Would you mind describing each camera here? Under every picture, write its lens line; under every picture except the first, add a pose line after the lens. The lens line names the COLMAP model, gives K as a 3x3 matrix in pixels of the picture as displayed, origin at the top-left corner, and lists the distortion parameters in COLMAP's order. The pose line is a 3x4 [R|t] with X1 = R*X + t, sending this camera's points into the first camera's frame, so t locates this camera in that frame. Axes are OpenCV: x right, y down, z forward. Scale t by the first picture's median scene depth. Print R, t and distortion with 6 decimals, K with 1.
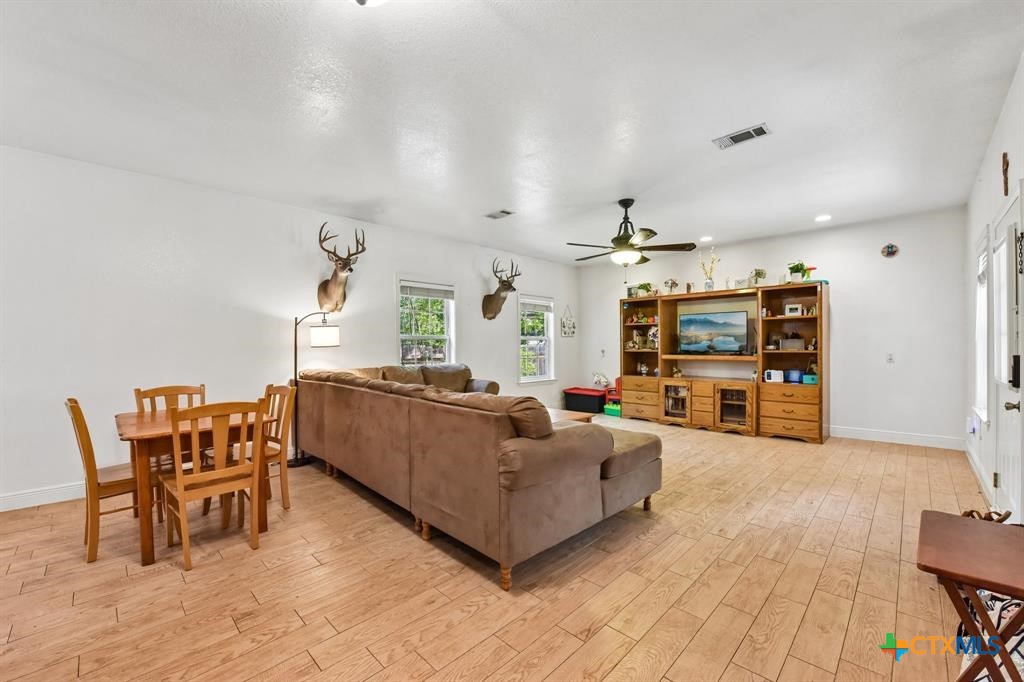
lens RADIAL K [[421.7, 0, 514.3], [0, 421.7, 349.2], [0, 0, 1]] dist [-0.001483, -0.000588]
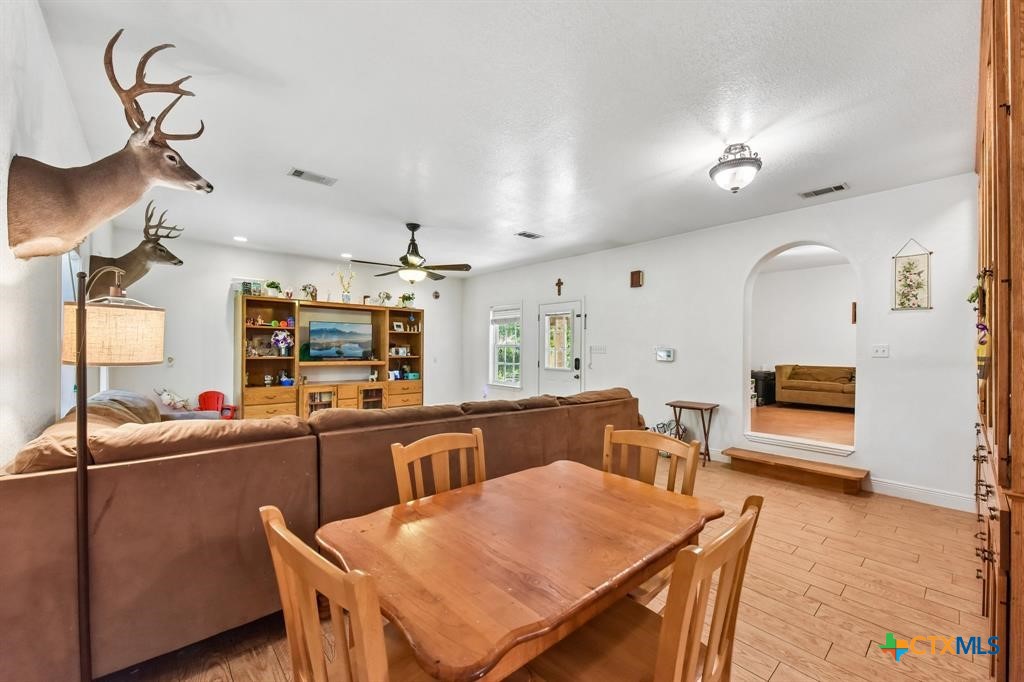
lens RADIAL K [[421.7, 0, 514.3], [0, 421.7, 349.2], [0, 0, 1]] dist [-0.001483, -0.000588]
pose [[0.042000, 0.004197, 0.999109, -0.589136], [-0.000936, 0.999991, -0.004162, -0.011848], [-0.999117, -0.000761, 0.042004, 0.480056]]
